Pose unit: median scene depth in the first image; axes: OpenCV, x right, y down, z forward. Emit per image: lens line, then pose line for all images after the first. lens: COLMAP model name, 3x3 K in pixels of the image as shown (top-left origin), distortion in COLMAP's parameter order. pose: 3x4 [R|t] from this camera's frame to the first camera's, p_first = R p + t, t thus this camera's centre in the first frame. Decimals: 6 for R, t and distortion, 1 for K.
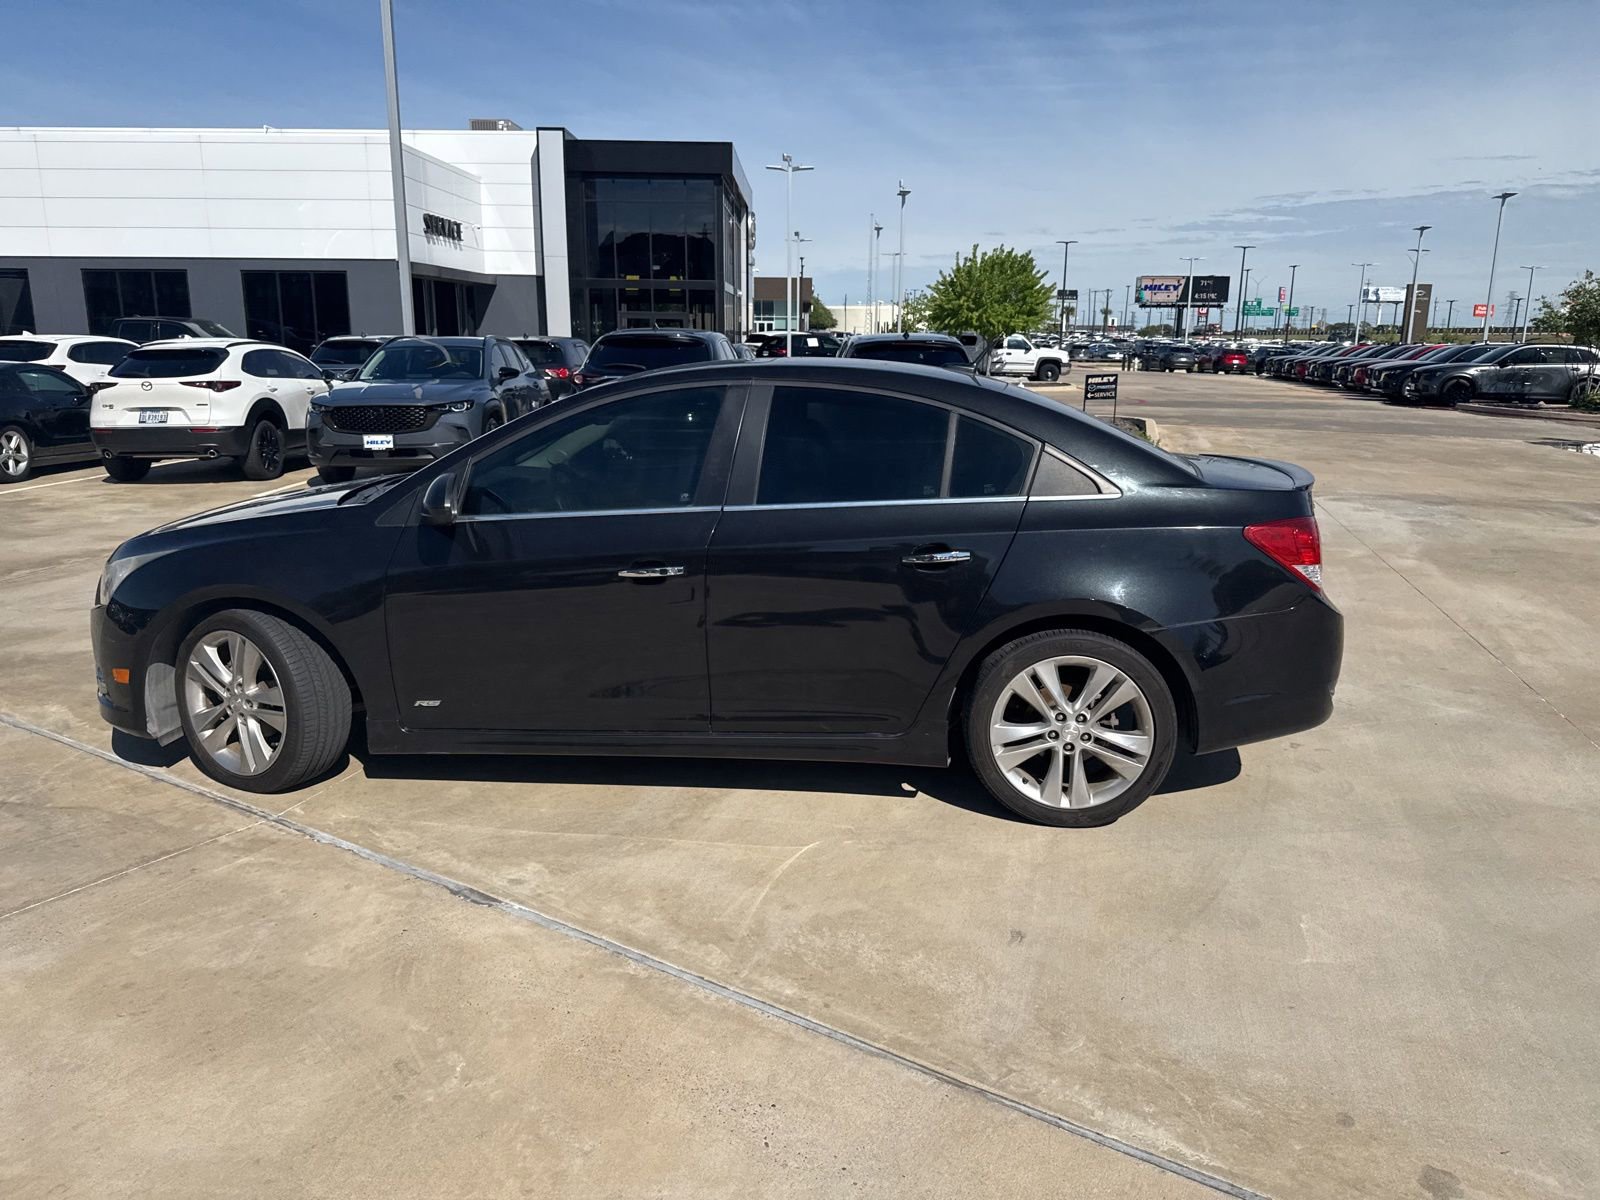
lens RADIAL K [[1125.5, 0, 806.0], [0, 1125.5, 577.0], [0, 0, 1]] dist [0.040144, -0.056954]
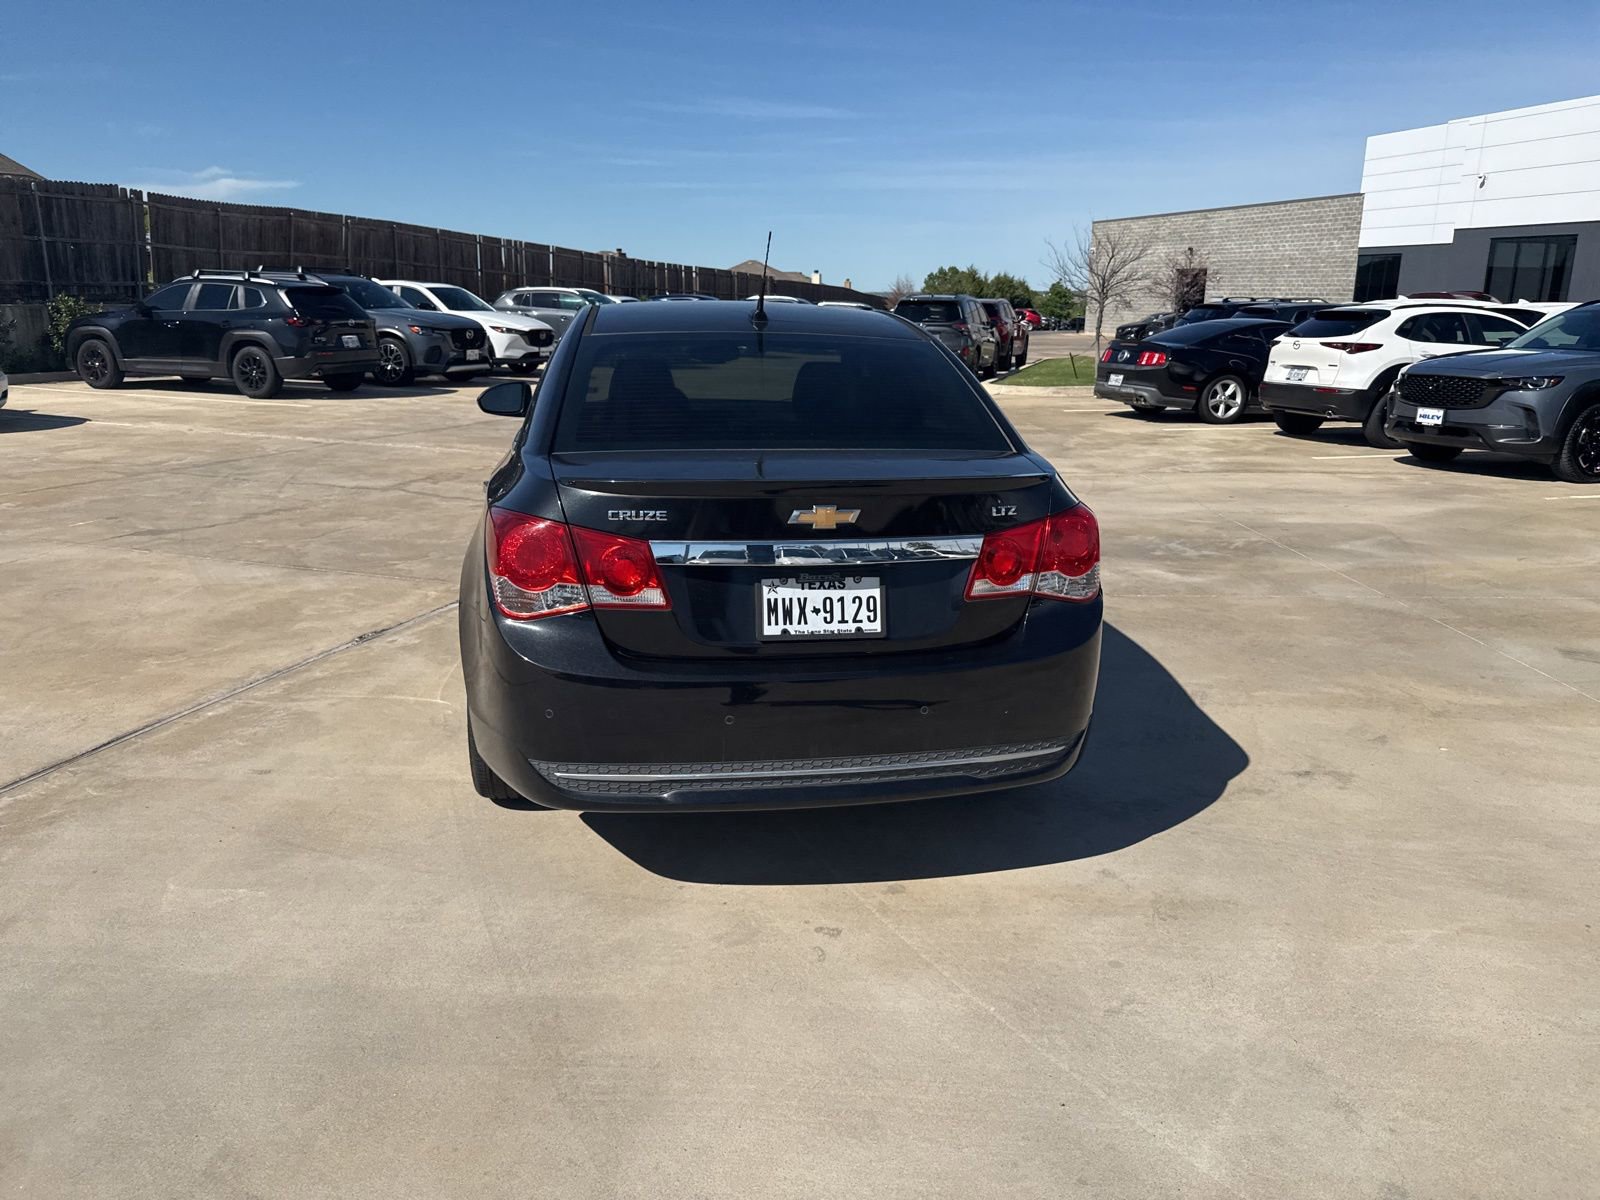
lens RADIAL K [[1123.1, 0, 806.6], [0, 1123.1, 595.4], [0, 0, 1]] dist [0.046820, -0.078746]
pose [[0.269095, 0.242491, -0.932087, 1.073610], [-0.204392, 0.960119, 0.190776, -0.162669], [0.941176, 0.139174, 0.307927, 0.861671]]
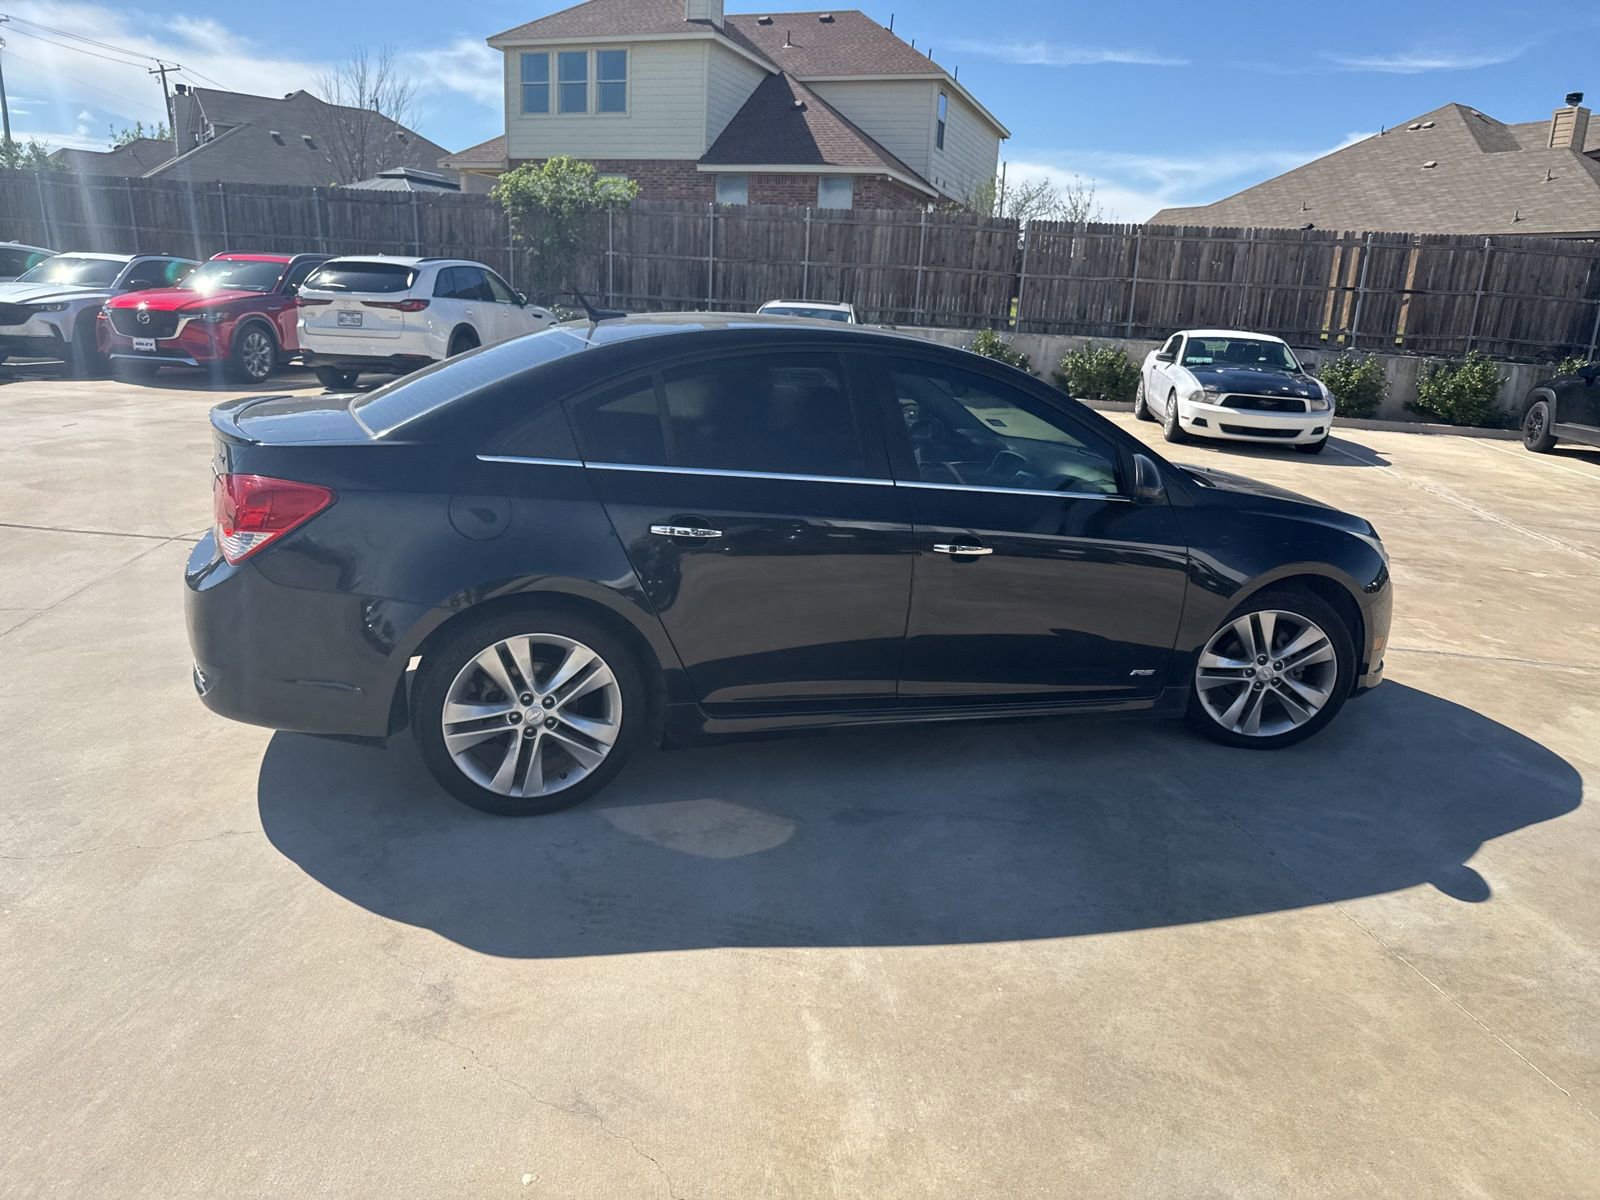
lens RADIAL K [[1107.3, 0, 811.5], [0, 1107.3, 625.9], [0, 0, 1]] dist [0.052813, -0.079463]
pose [[-0.903336, 0.063636, -0.424187, 0.414982], [-0.144169, 0.886355, 0.439989, -0.417487], [0.403979, 0.458613, -0.791502, 2.043871]]
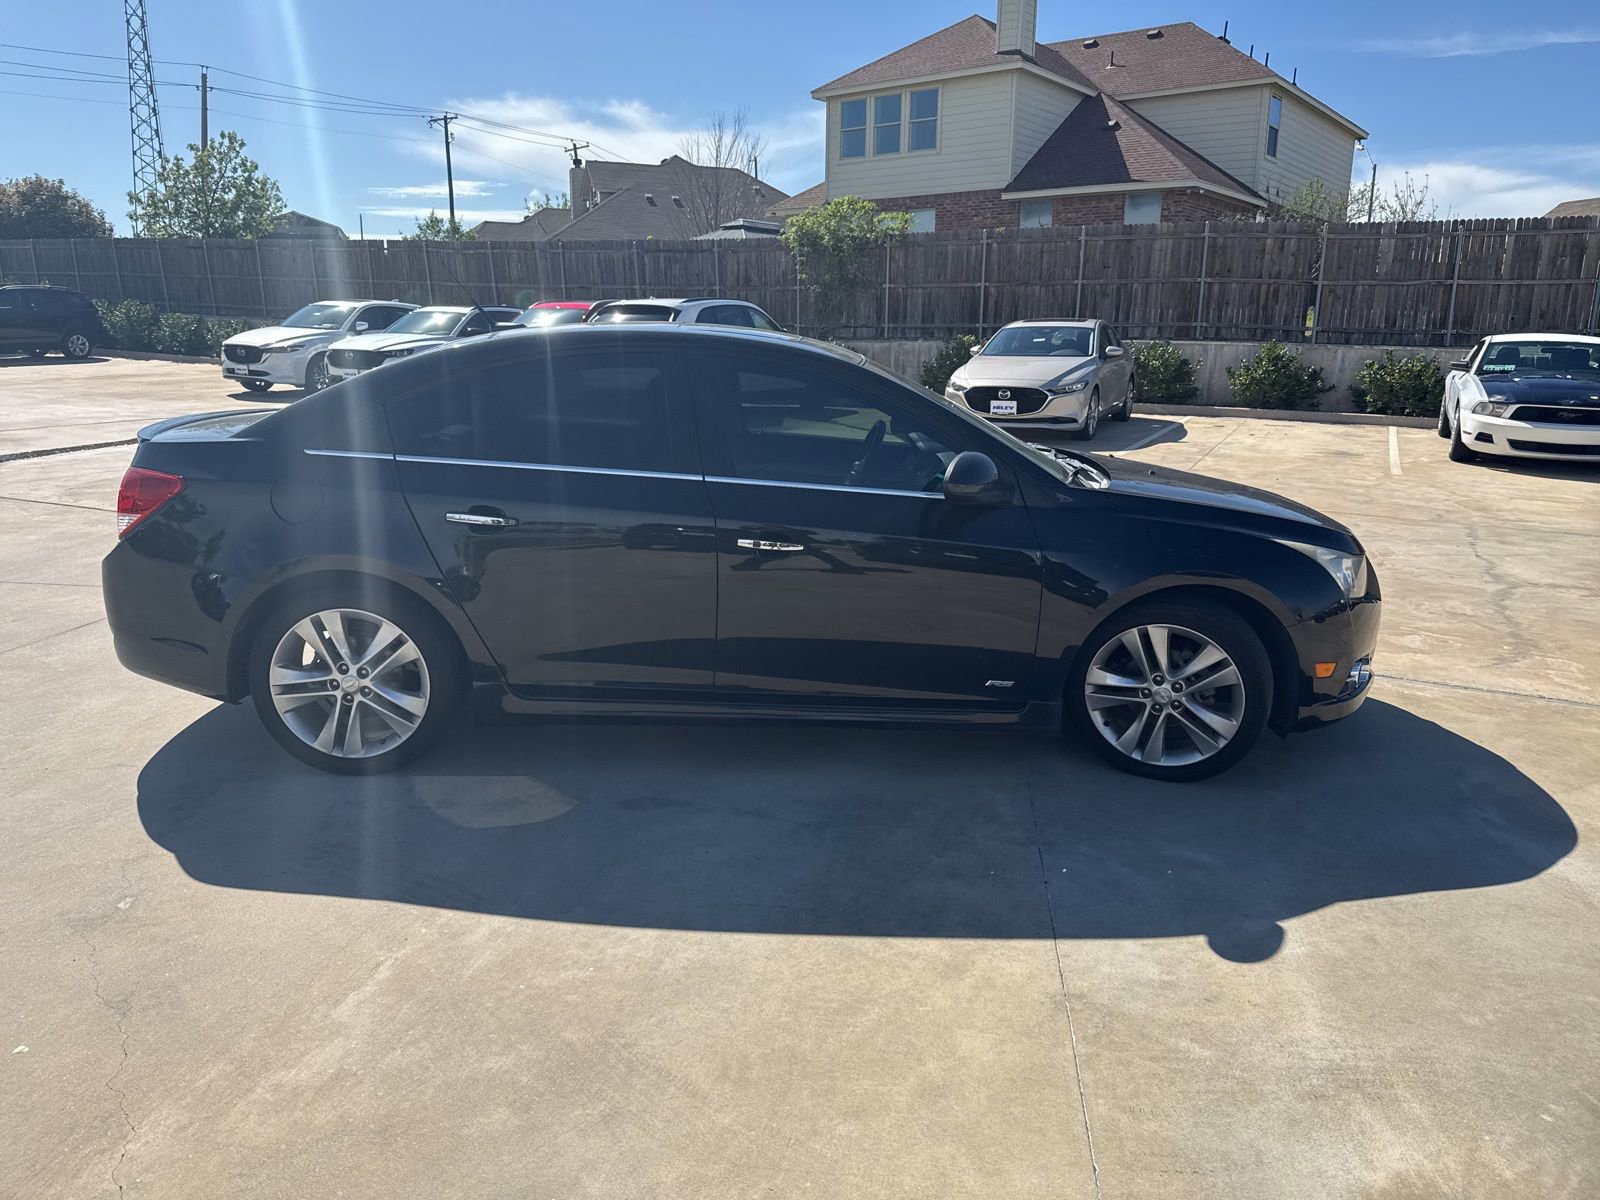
lens RADIAL K [[1107.3, 0, 811.5], [0, 1107.3, 625.9], [0, 0, 1]] dist [0.052813, -0.079463]
pose [[-0.991739, 0.014283, -0.127472, -0.004573], [-0.044272, 0.894595, 0.444680, -0.432801], [0.120387, 0.446650, -0.886573, 2.175185]]
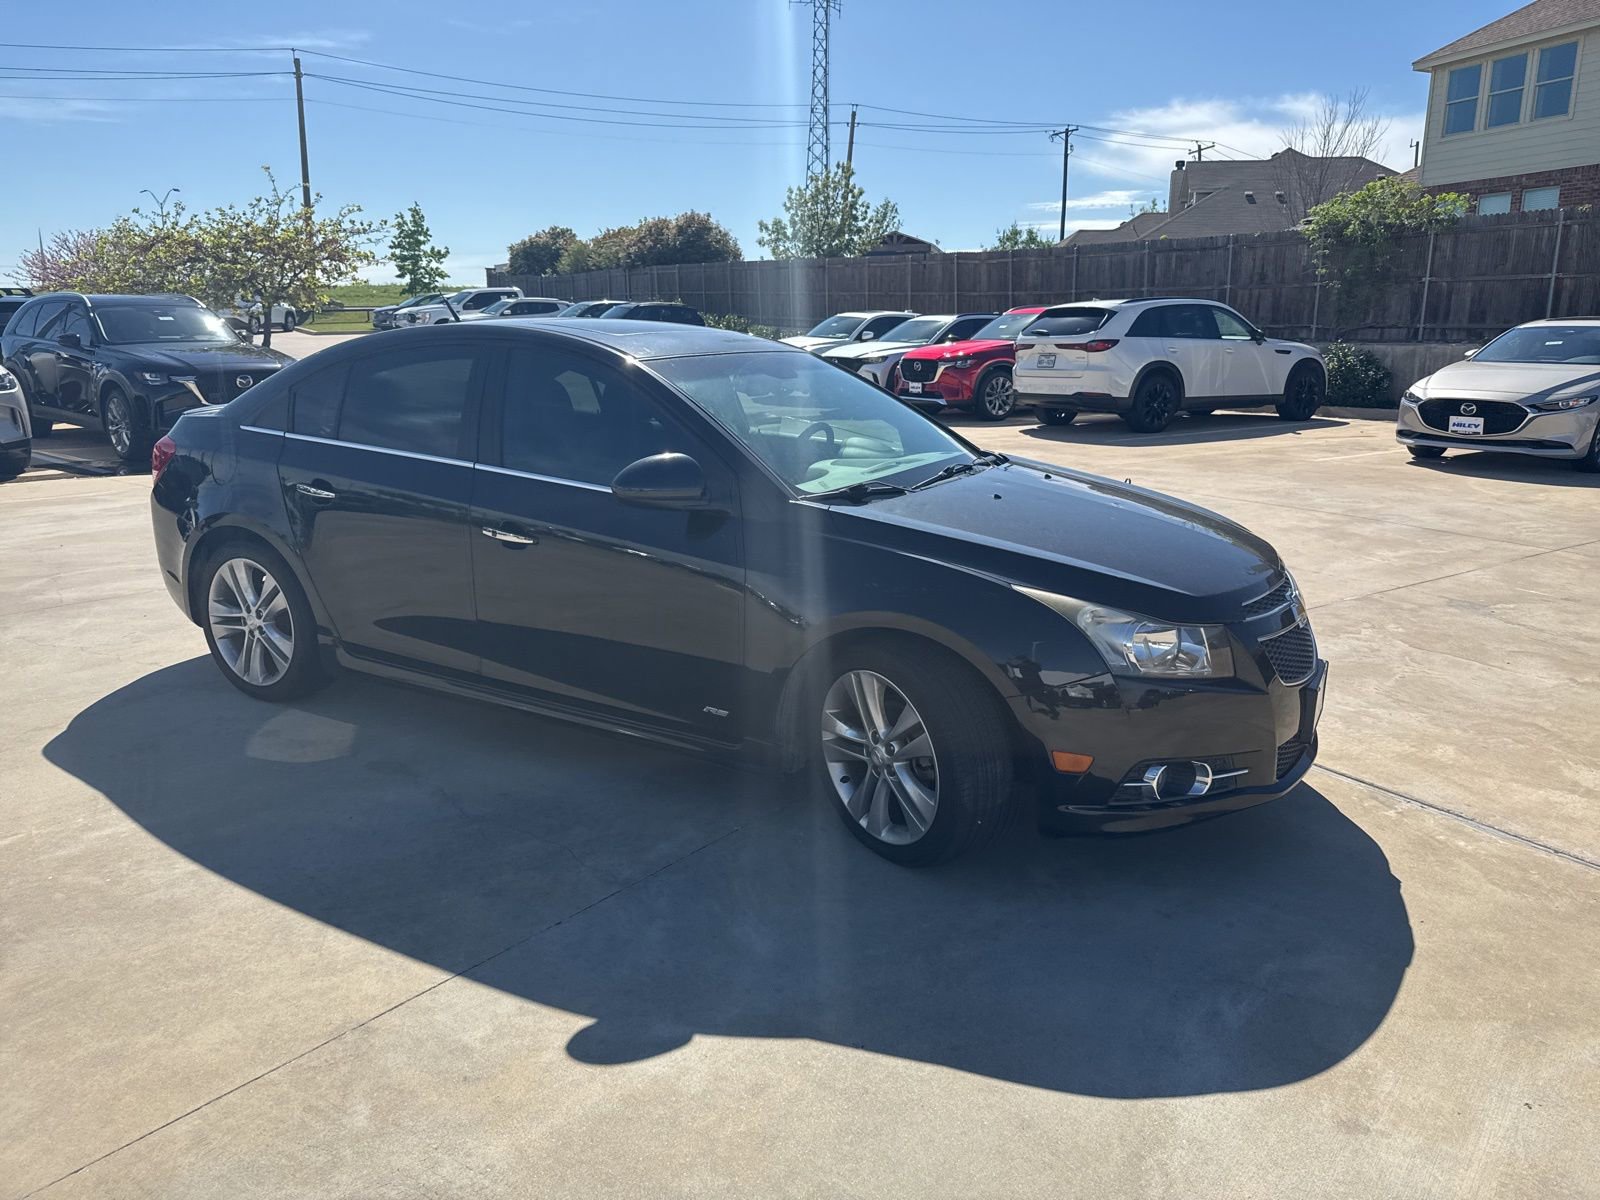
lens RADIAL K [[1120.2, 0, 800.0], [0, 1120.2, 600.0], [0, 0, 1]] dist [0.035131, -0.049002]
pose [[-0.916706, -0.105530, 0.385374, -0.662667], [0.068300, 0.908910, 0.411361, -0.404522], [-0.393681, 0.403418, -0.825996, 2.032346]]
